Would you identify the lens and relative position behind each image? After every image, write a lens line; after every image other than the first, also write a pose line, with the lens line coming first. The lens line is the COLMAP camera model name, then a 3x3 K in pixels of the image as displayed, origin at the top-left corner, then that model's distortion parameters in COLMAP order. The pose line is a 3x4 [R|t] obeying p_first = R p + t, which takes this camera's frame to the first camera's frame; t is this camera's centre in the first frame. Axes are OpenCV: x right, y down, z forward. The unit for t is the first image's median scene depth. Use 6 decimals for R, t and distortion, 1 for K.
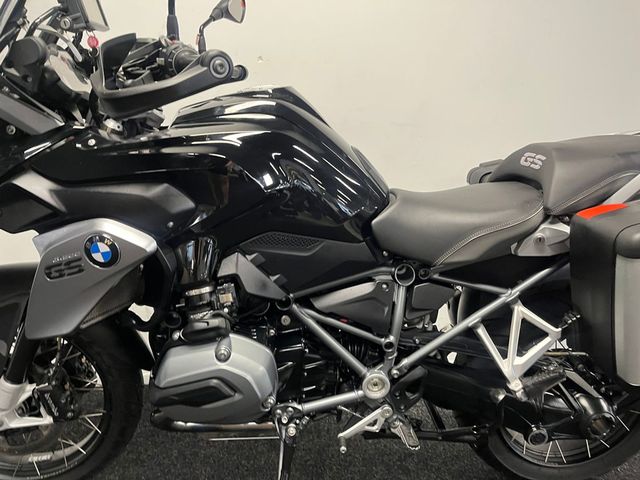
lens RADIAL K [[493.3, 0, 316.2], [0, 493.3, 233.0], [0, 0, 1]] dist [0.065110, -0.089894]
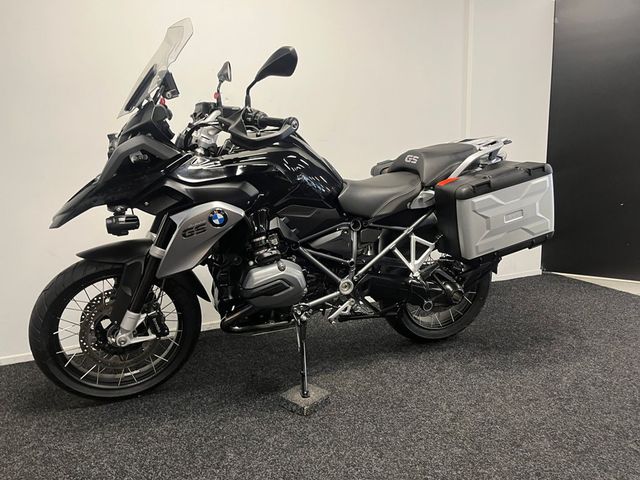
lens RADIAL K [[493.3, 0, 319.2], [0, 493.3, 240.7], [0, 0, 1]] dist [0.065110, -0.089894]
pose [[0.956930, -0.097789, 0.273355, -0.469832], [0.097855, 0.995110, 0.013425, 0.107662], [-0.273331, 0.013902, 0.961820, -0.743786]]
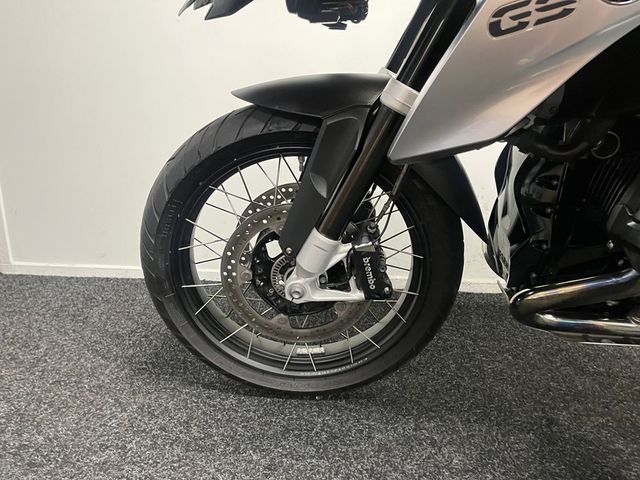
lens RADIAL K [[493.3, 0, 318.5], [0, 493.3, 236.3], [0, 0, 1]] dist [0.065110, -0.089894]
pose [[0.988501, 0.055619, -0.140614, -0.539677], [-0.041222, 0.993796, 0.103299, 0.232584], [0.145487, -0.096315, 0.984661, 0.300492]]
